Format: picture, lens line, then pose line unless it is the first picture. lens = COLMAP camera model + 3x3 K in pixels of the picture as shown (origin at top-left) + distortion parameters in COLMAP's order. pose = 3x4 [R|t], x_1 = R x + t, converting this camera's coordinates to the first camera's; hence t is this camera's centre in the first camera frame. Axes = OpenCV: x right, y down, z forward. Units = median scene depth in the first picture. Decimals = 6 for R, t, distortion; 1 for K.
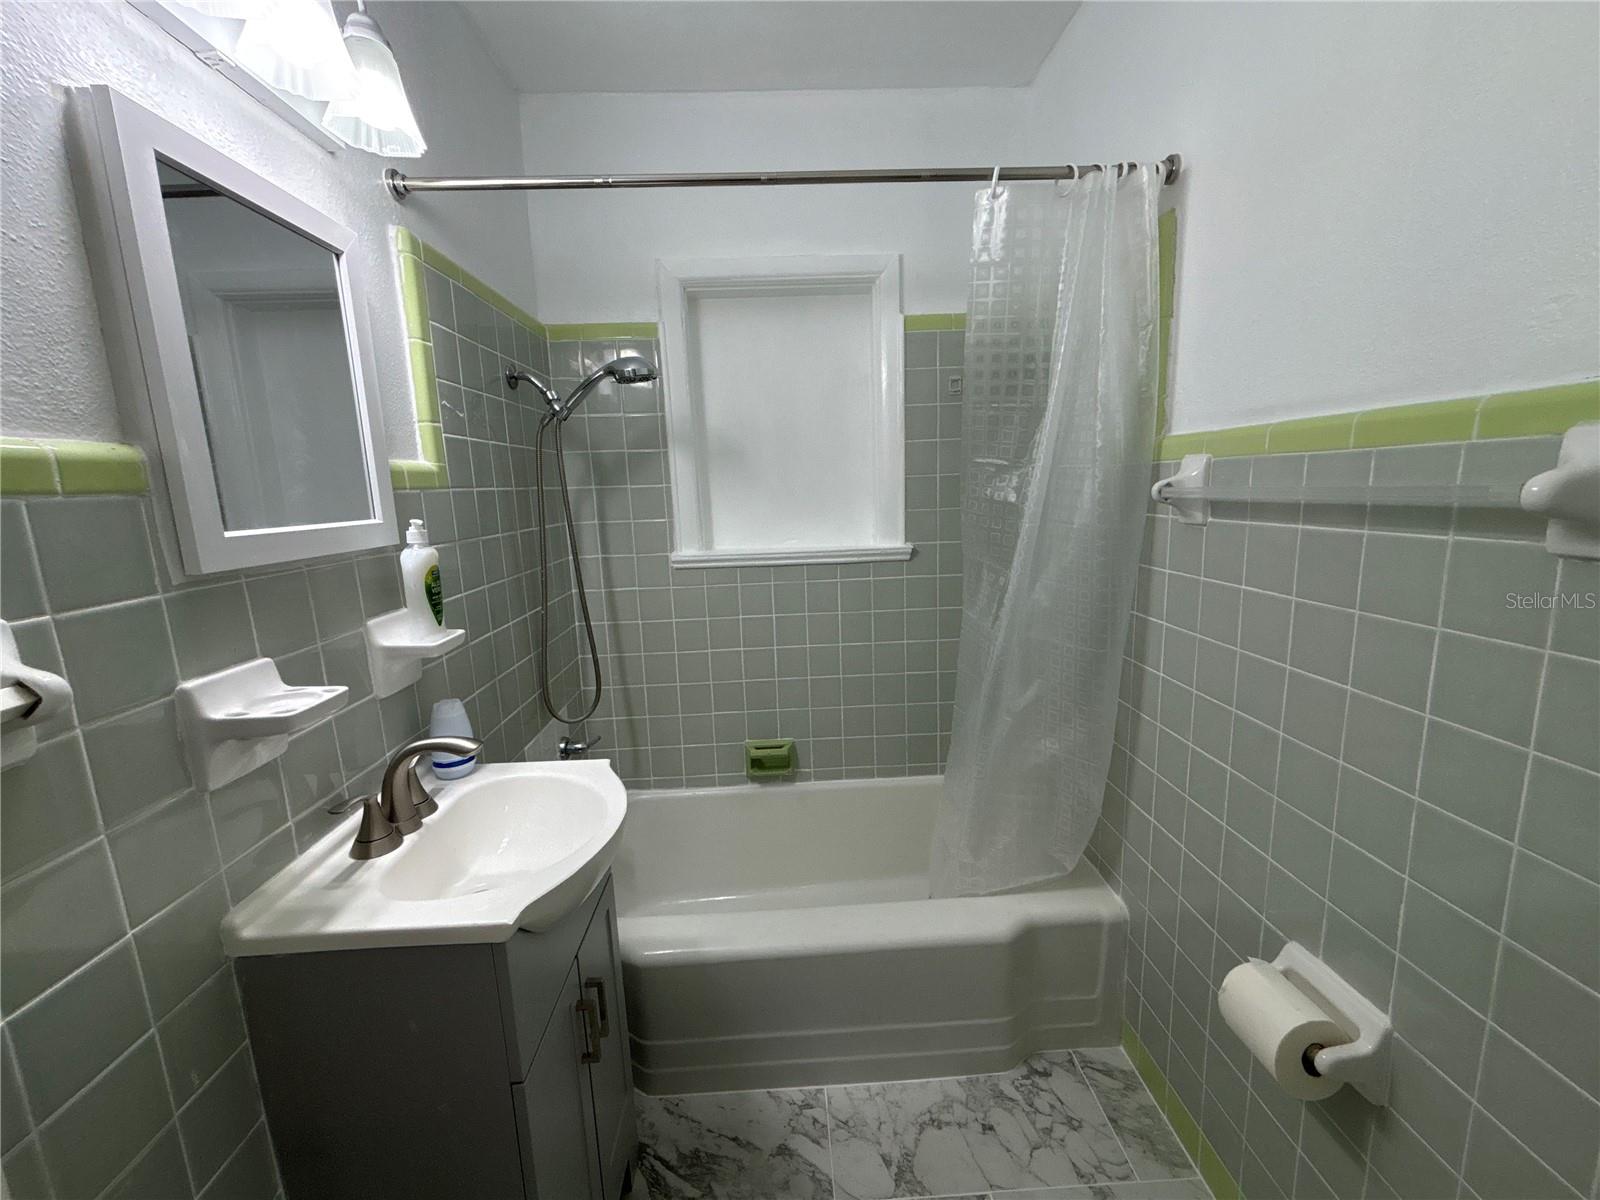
lens RADIAL K [[644.5, 0, 790.5], [0, 644.5, 594.0], [0, 0, 1]] dist [0.006088, -0.001980]
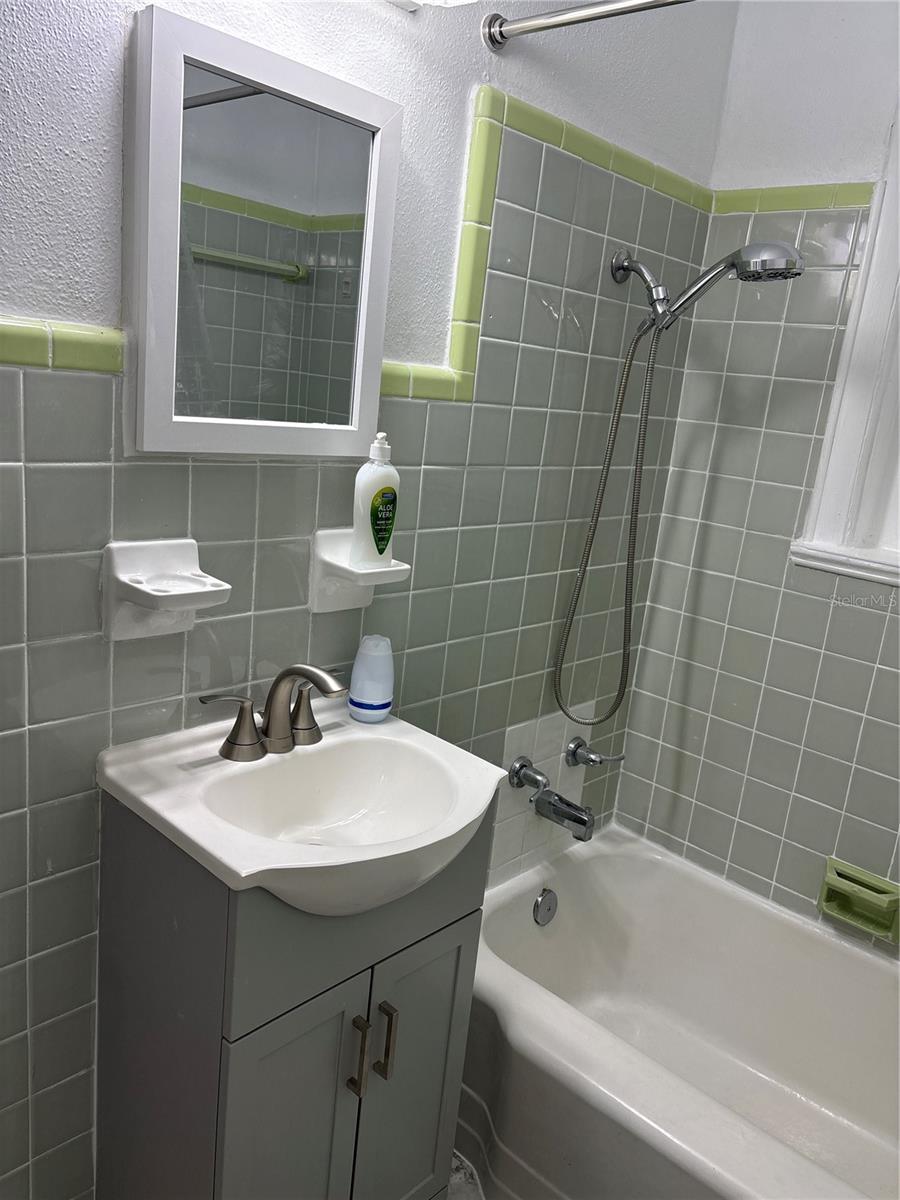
lens RADIAL K [[906.6, 0, 447.0], [0, 906.6, 602.8], [0, 0, 1]] dist [0.048723, -0.031936]
pose [[0.702190, 0.278009, -0.655469, 0.373388], [-0.246650, 0.958594, 0.142344, -0.090222], [0.667902, 0.061718, 0.741686, 0.137873]]
